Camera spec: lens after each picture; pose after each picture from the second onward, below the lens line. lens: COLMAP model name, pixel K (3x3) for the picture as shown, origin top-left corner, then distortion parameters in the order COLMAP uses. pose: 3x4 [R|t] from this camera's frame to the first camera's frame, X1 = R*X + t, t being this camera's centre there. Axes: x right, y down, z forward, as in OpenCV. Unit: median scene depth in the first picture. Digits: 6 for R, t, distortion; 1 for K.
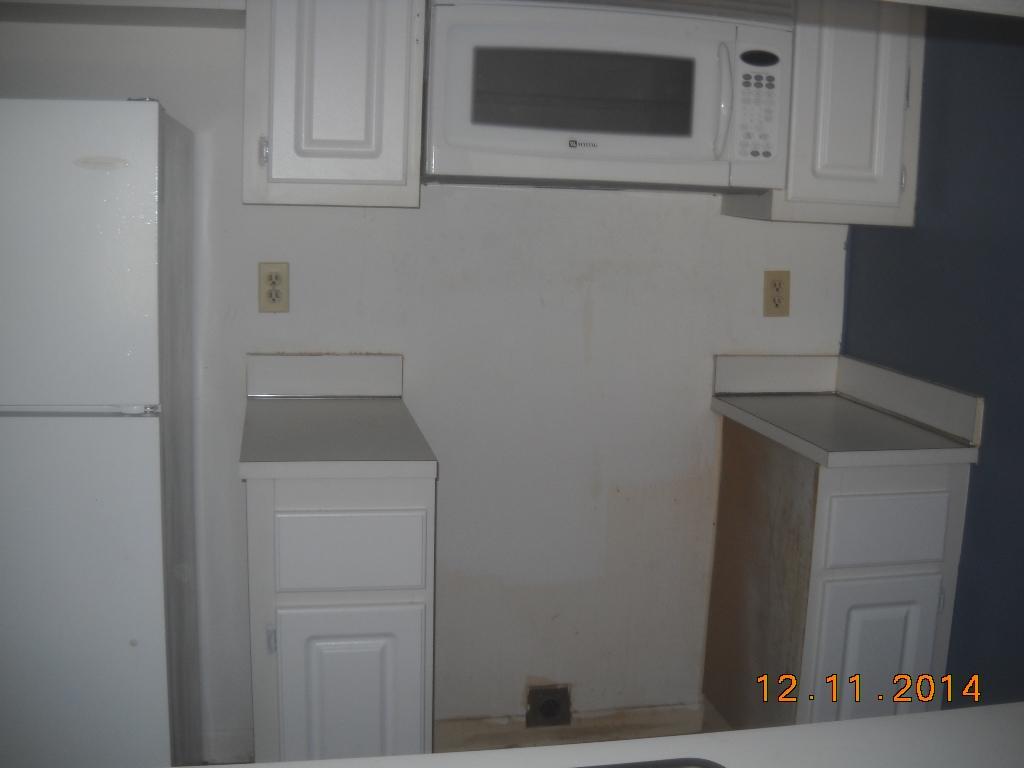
lens RADIAL K [[1150.9, 0, 512.0], [0, 1150.9, 384.0], [0, 0, 1]] dist [-0.211085, 0.004238]
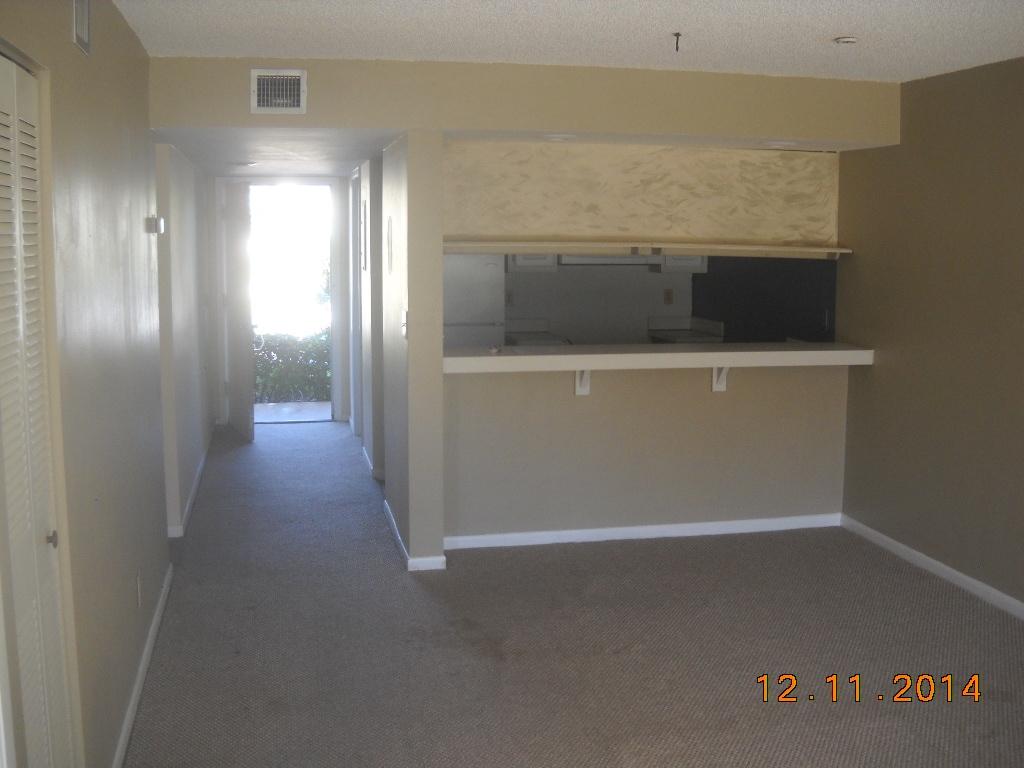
lens RADIAL K [[1150.9, 0, 512.0], [0, 1150.9, 384.0], [0, 0, 1]] dist [-0.211085, 0.004238]
pose [[0.999580, -0.028742, -0.003758, -0.177026], [0.028623, 0.999179, -0.028665, 0.228462], [0.004579, 0.028545, 0.999582, -2.029816]]
